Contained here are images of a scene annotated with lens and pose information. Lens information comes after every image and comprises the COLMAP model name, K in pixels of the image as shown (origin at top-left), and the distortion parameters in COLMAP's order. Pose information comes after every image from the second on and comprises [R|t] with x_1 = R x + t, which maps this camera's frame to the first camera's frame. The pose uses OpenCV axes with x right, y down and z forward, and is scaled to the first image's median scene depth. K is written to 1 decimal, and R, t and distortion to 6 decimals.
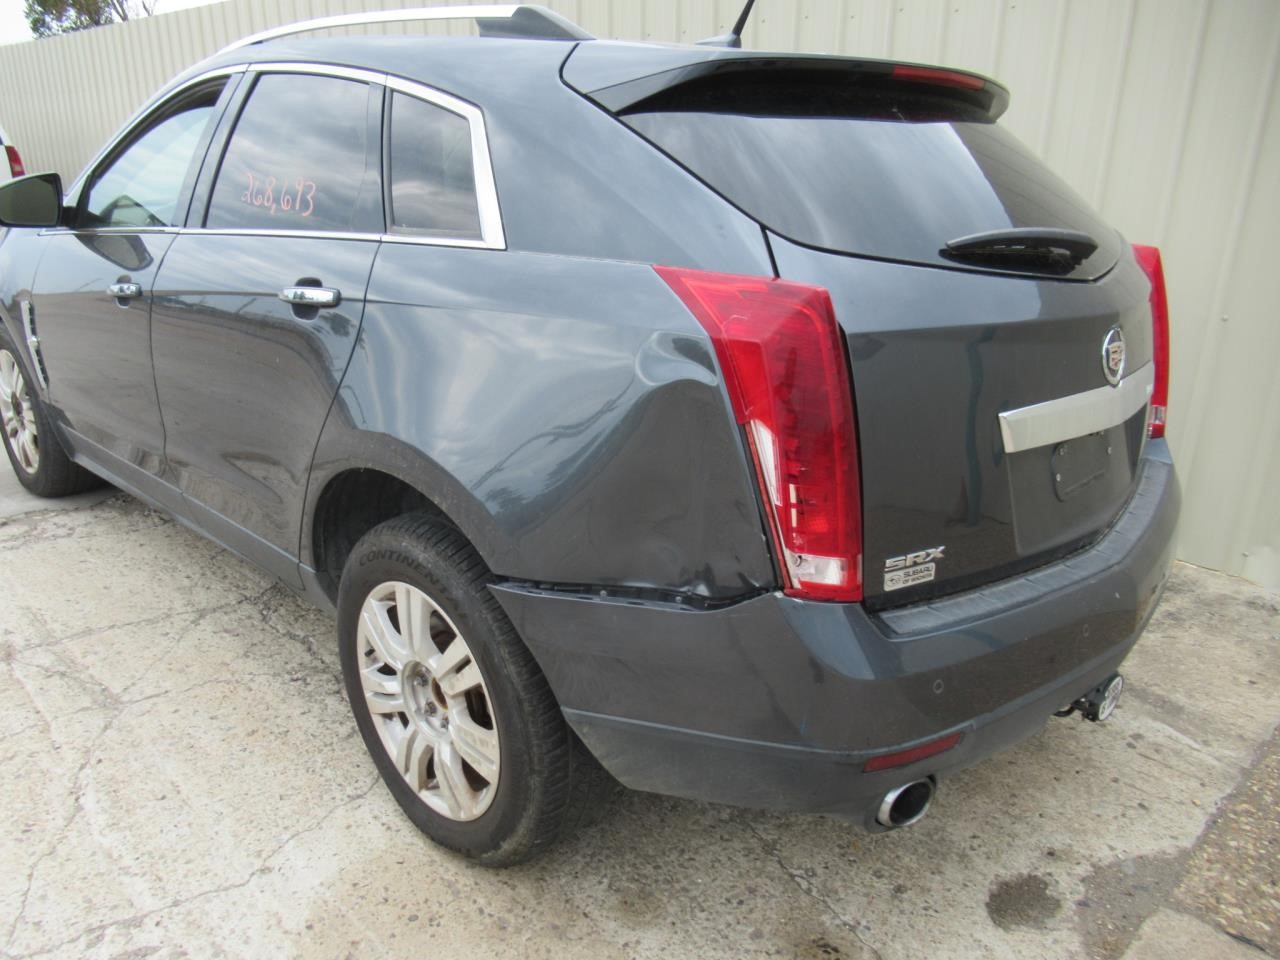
lens RADIAL K [[949.5, 0, 640.0], [0, 949.5, 480.0], [0, 0, 1]] dist [0.005309, 0.001793]
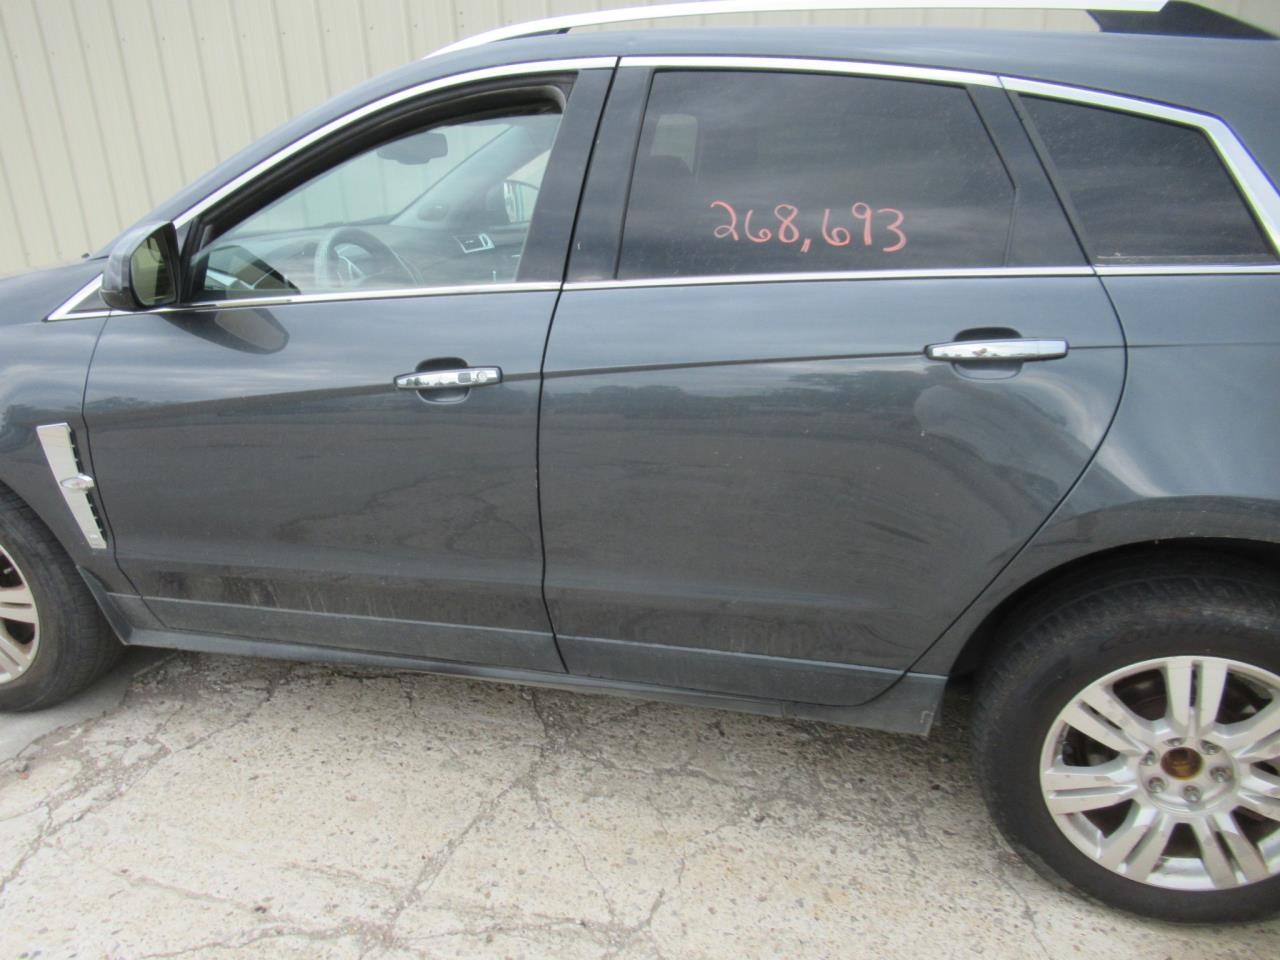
lens RADIAL K [[919.8, 0, 638.8], [0, 919.8, 509.6], [0, 0, 1]] dist [0.027020, -0.002883]
pose [[0.859178, -0.196974, 0.472244, -0.779742], [0.178385, 0.980338, 0.084356, -0.138840], [-0.479574, 0.011765, 0.877422, 0.346540]]
